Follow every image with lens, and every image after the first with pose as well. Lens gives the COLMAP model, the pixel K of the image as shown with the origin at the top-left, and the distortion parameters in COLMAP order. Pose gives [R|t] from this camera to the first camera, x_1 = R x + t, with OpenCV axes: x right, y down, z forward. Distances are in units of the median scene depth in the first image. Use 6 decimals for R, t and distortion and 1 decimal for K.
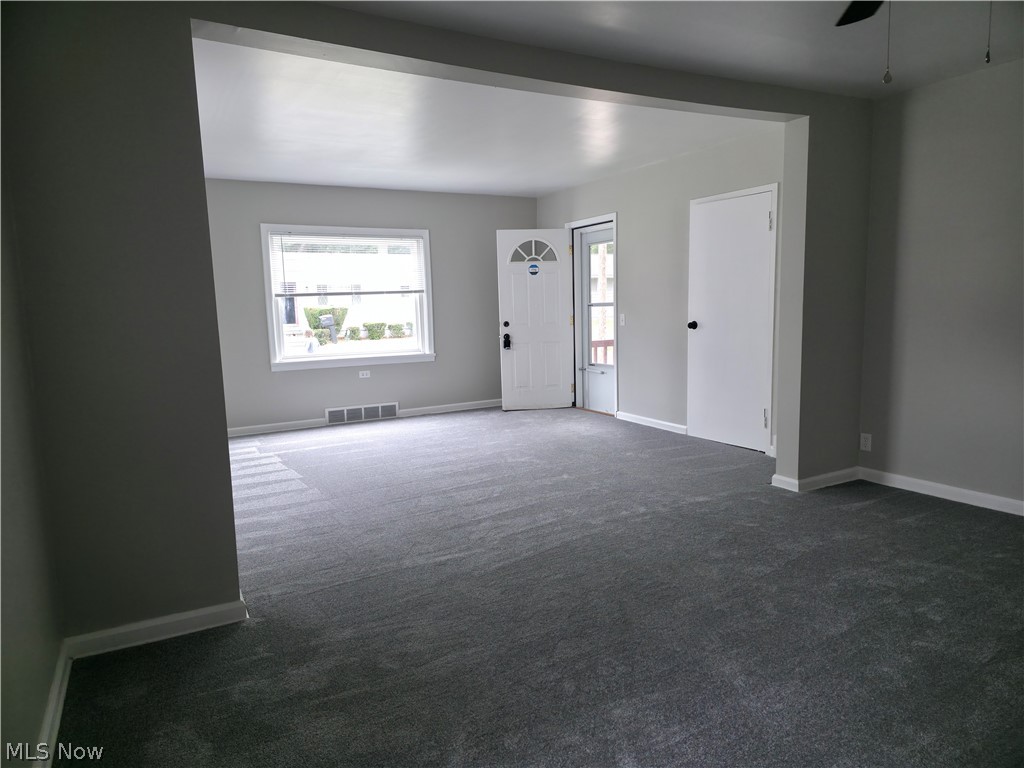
lens RADIAL K [[674.2, 0, 511.9], [0, 674.2, 383.9], [0, 0, 1]] dist [0.071042, -0.001723]
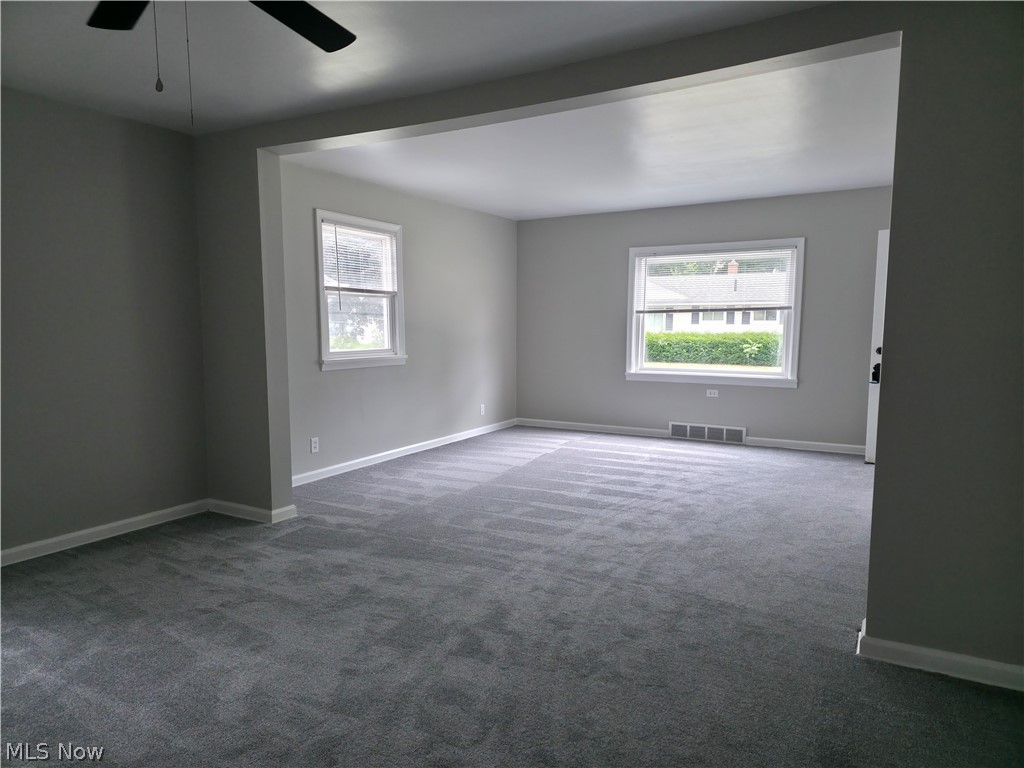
lens RADIAL K [[674.2, 0, 510.4], [0, 674.2, 383.6], [0, 0, 1]] dist [0.071042, -0.001723]
pose [[0.532958, 0.105411, -0.839550, 0.442452], [-0.118230, 0.991753, 0.049468, -0.041767], [0.837841, 0.072895, 0.541025, 0.229211]]
